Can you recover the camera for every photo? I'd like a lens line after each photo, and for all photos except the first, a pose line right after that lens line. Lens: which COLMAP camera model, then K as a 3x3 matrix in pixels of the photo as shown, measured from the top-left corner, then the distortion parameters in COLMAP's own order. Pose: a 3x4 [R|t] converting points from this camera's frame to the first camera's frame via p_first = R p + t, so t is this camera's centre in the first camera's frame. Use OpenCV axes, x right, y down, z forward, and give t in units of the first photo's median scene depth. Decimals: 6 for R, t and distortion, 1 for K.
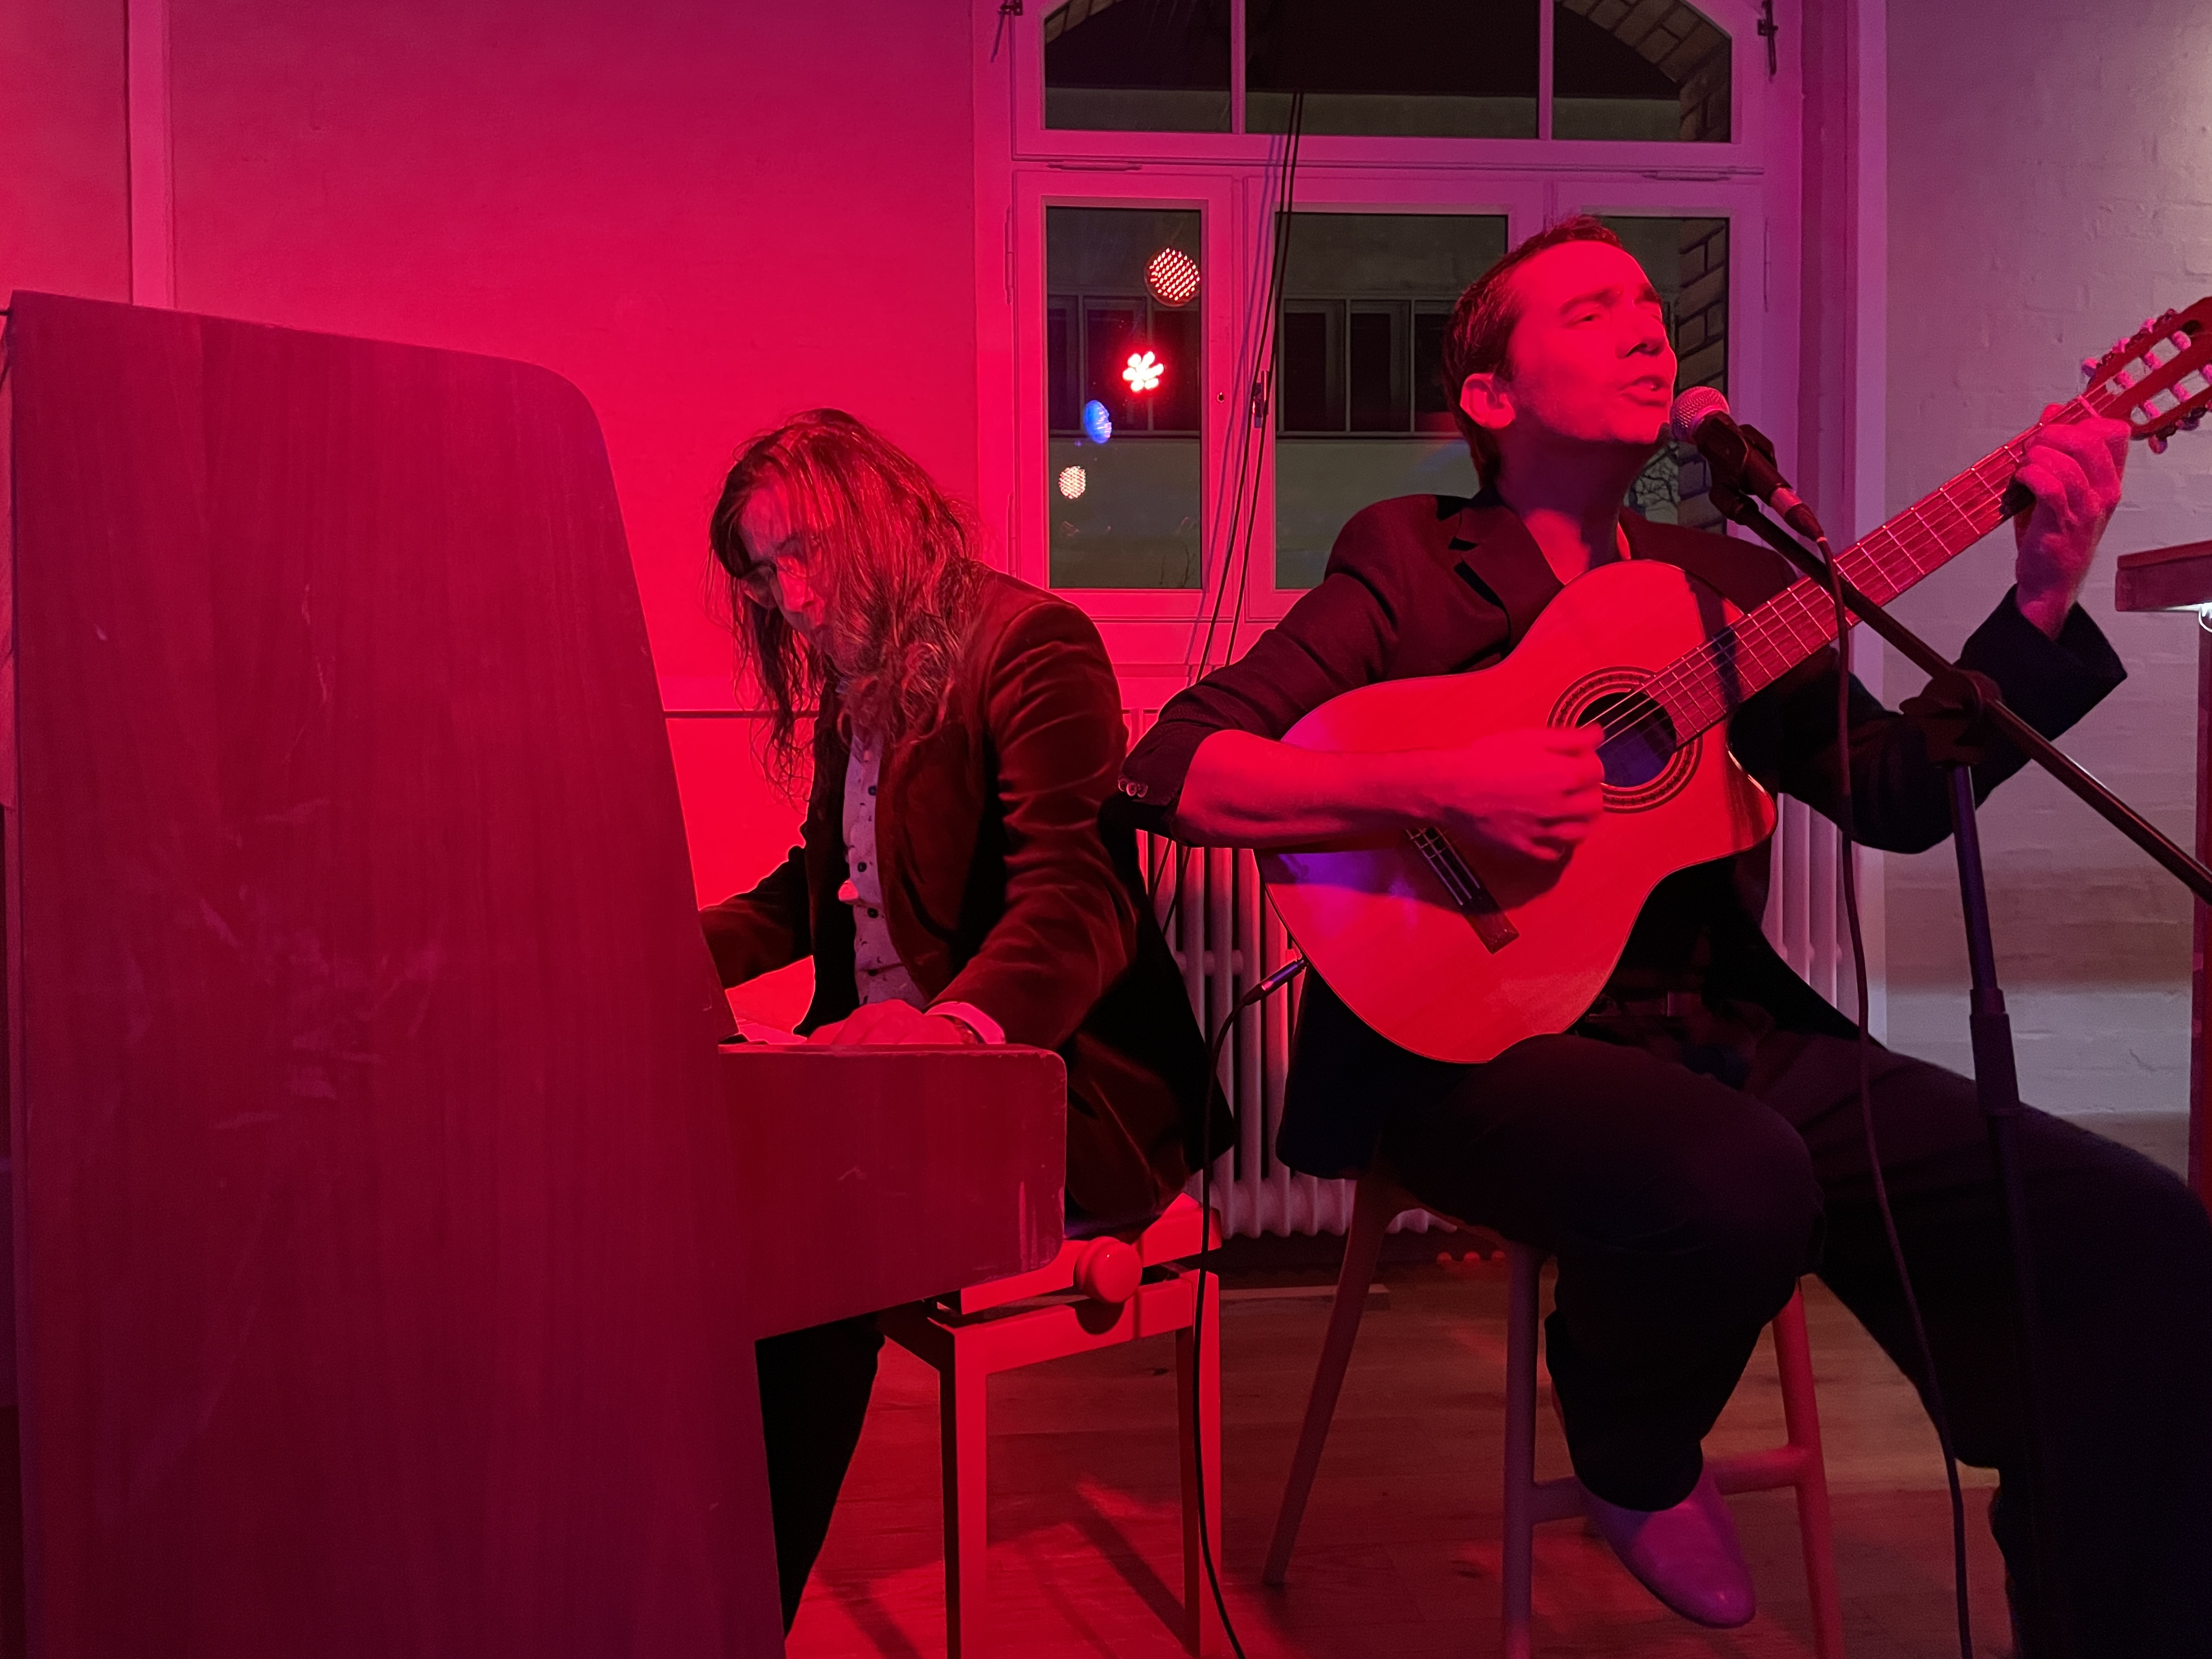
lens RADIAL K [[1776.8, 0, 1106.0], [0, 1776.8, 829.5], [0, 0, 1]] dist [-0.011296, -0.011396]
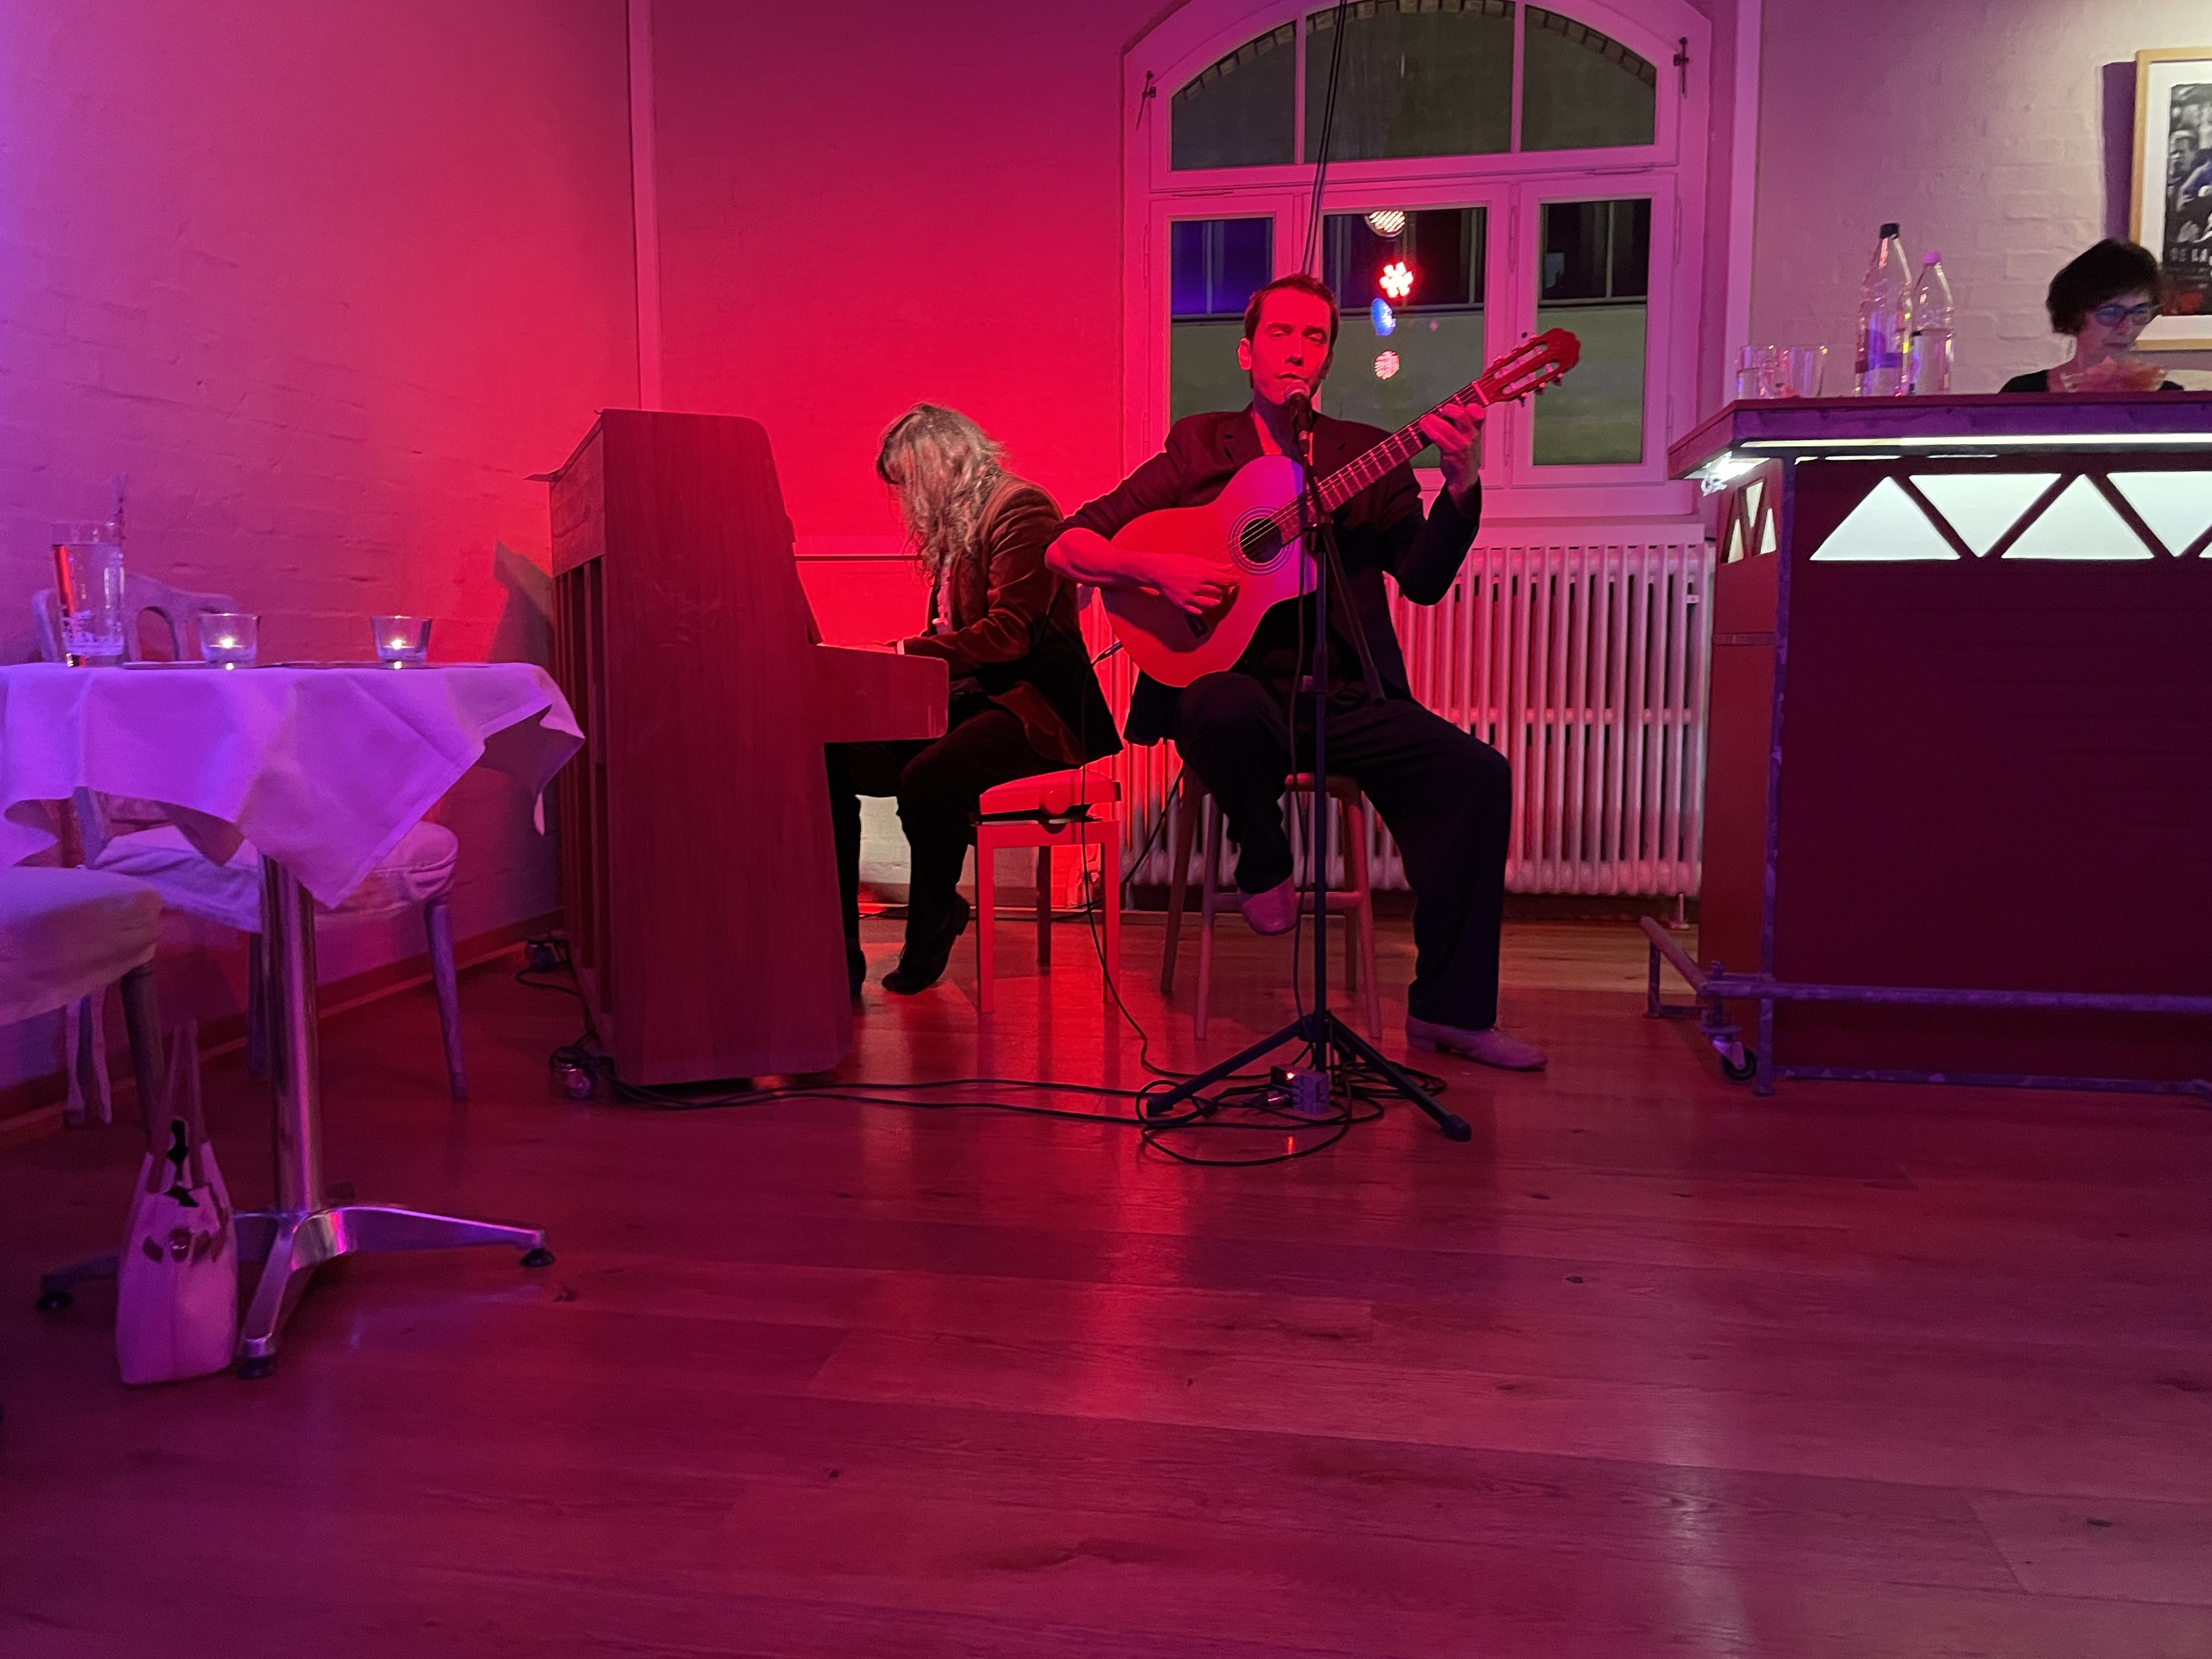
lens RADIAL K [[1776.8, 0, 1106.0], [0, 1776.8, 829.5], [0, 0, 1]] dist [-0.011296, -0.011396]
pose [[0.969429, 0.028128, -0.243756, 0.290656], [-0.010646, 0.997294, 0.072742, 0.062589], [0.245142, -0.067923, 0.967105, -0.523269]]
